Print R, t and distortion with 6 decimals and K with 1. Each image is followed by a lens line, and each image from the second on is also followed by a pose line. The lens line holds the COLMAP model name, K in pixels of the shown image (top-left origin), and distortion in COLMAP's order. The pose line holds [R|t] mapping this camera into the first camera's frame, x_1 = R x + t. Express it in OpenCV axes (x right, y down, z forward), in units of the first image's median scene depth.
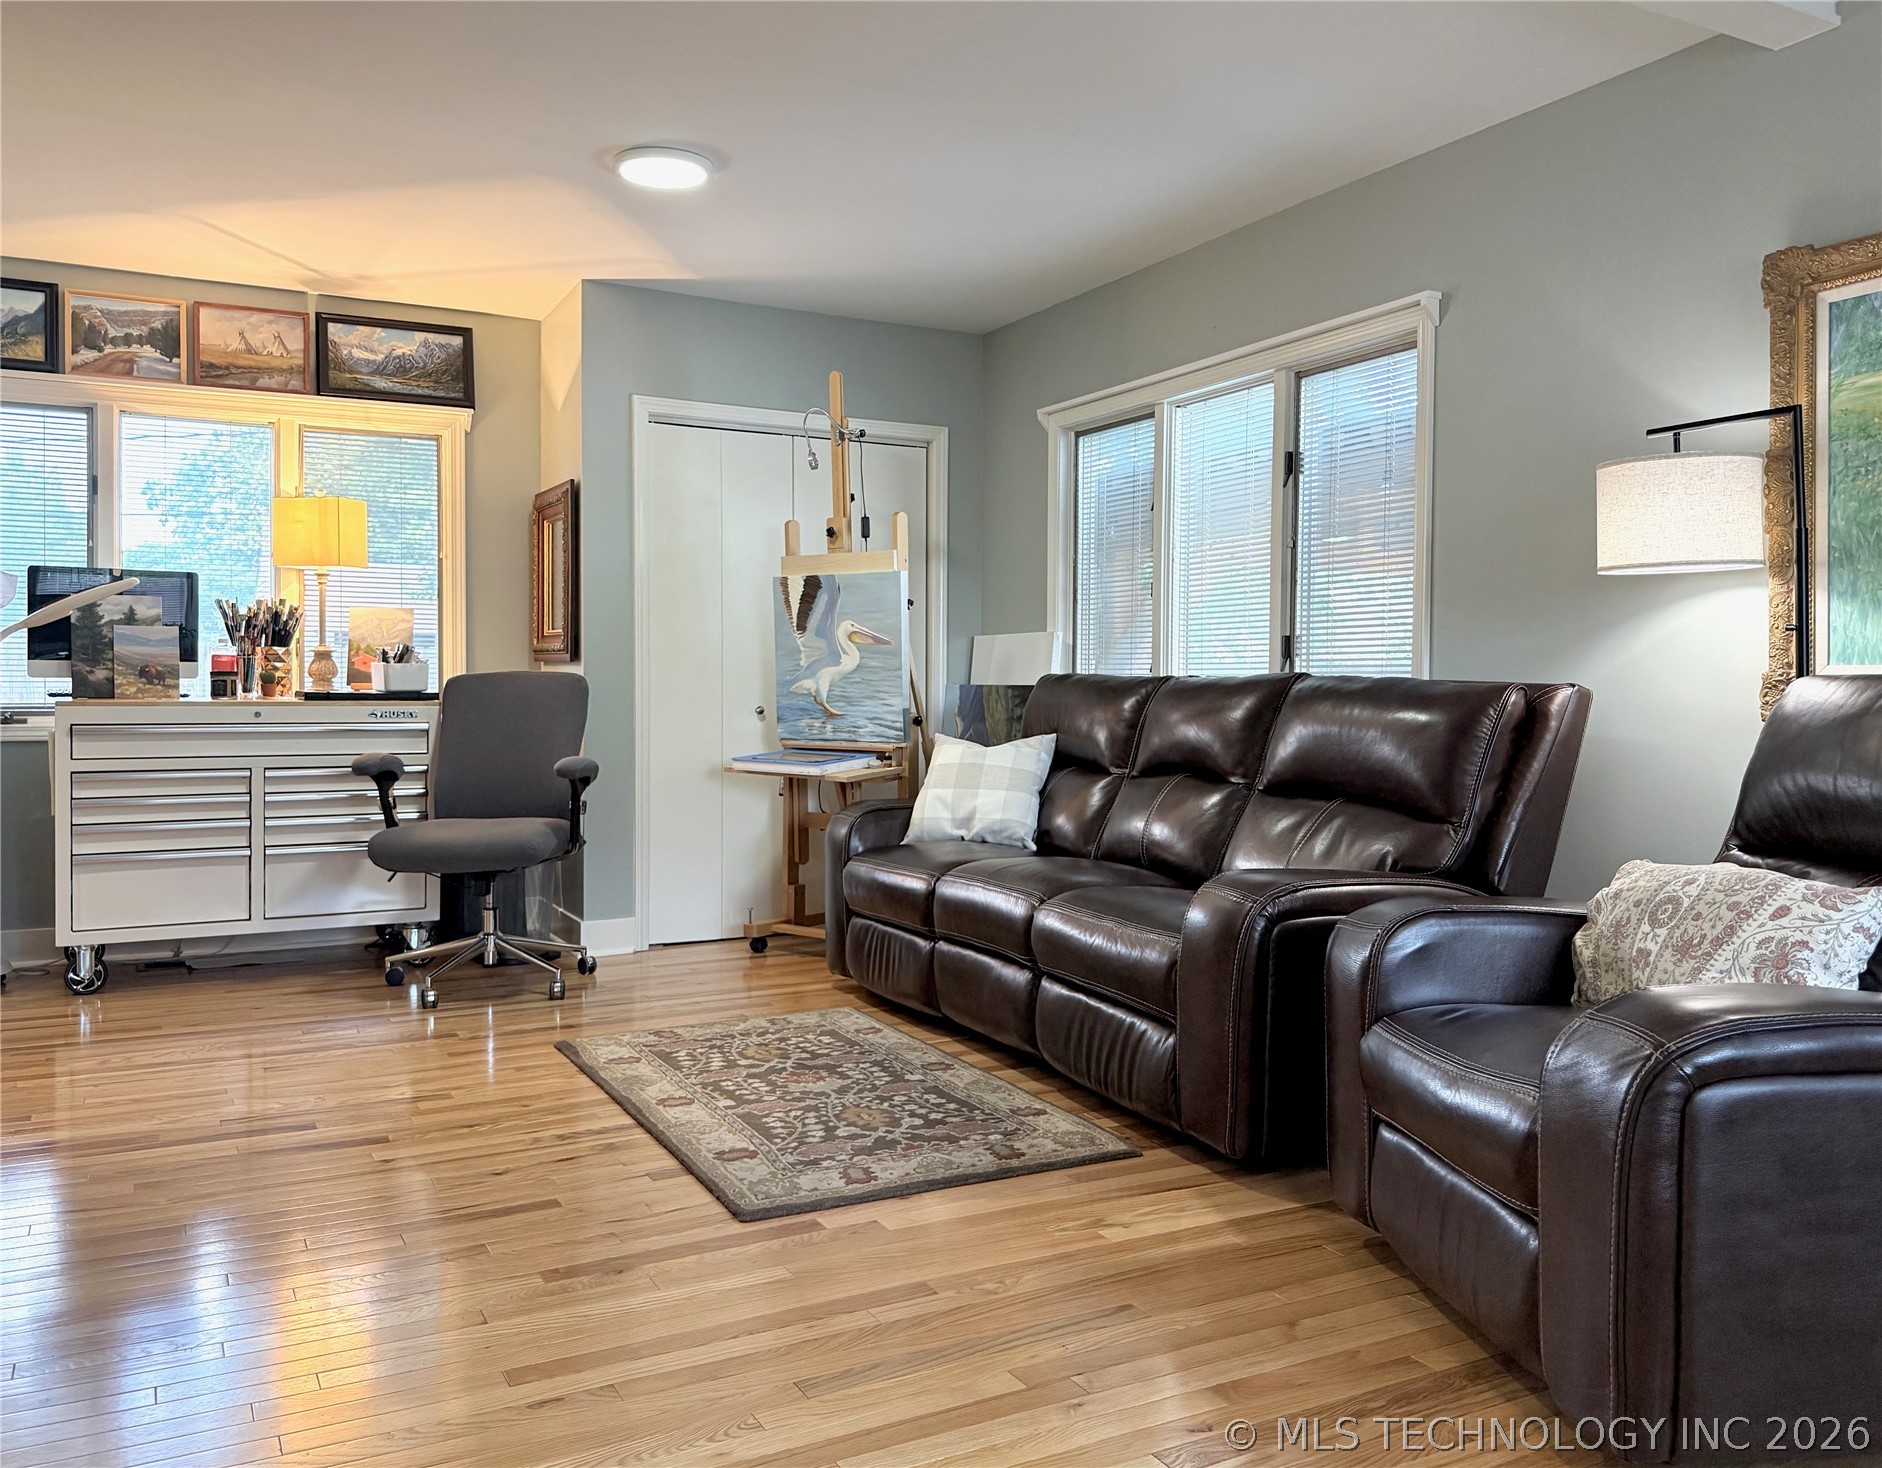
lens RADIAL K [[1488.6, 0, 941.8], [0, 1488.6, 723.8], [0, 0, 1]] dist [0.003755, -0.003410]
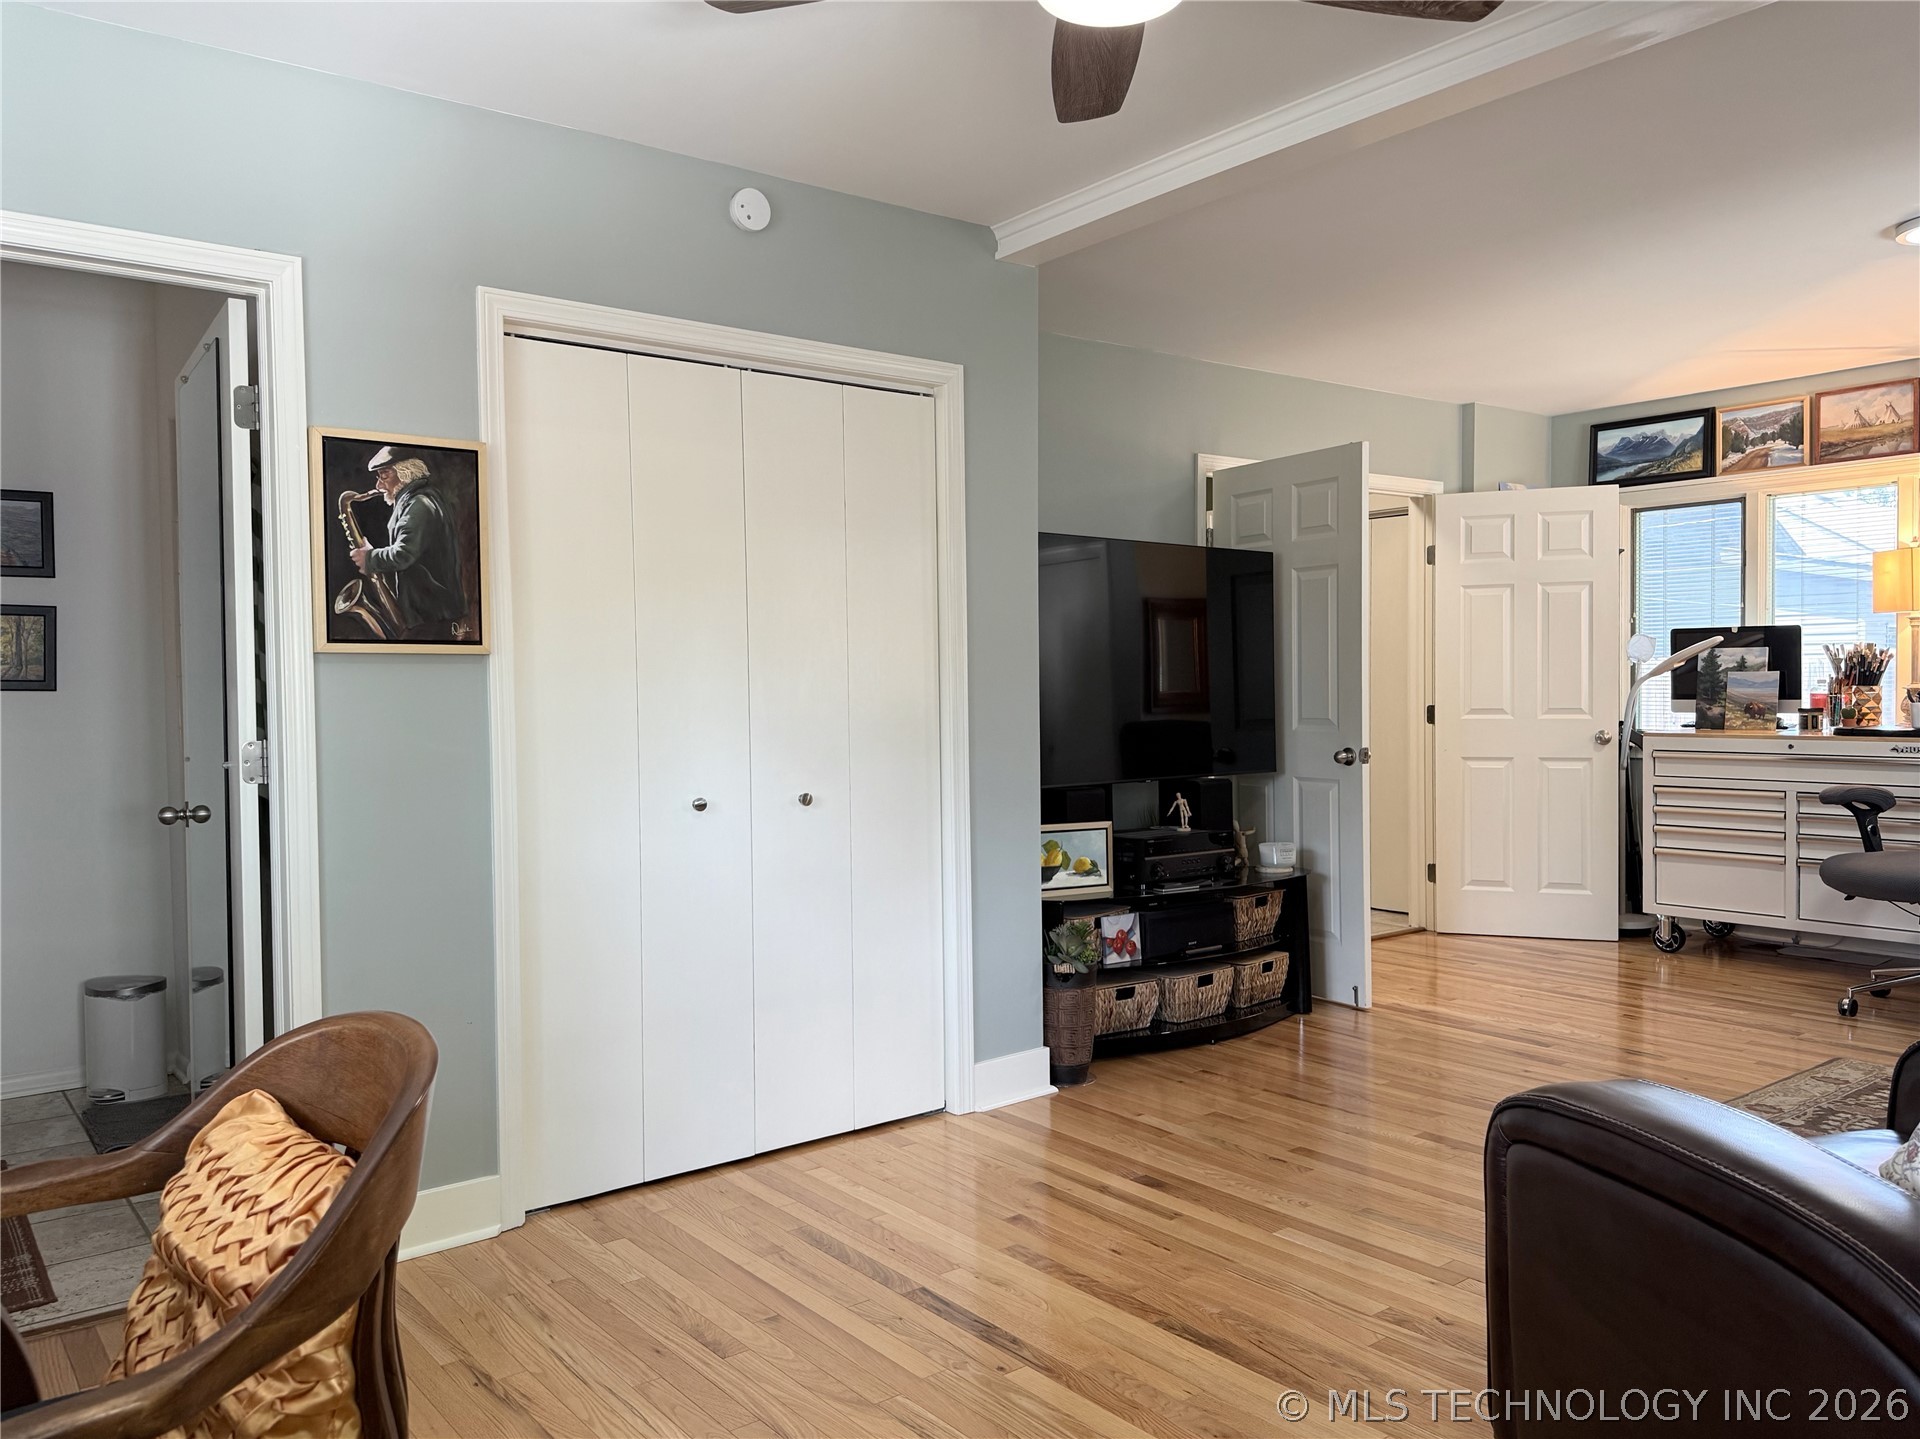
lens RADIAL K [[1454.5, 0, 960.0], [0, 1454.5, 719.5], [0, 0, 1]] dist [0.066917, -0.052565]
pose [[0.170662, 0.017616, -0.985172, 0.558831], [-0.021701, 0.999665, 0.014116, -0.028705], [0.985091, 0.018970, 0.170988, 0.142452]]
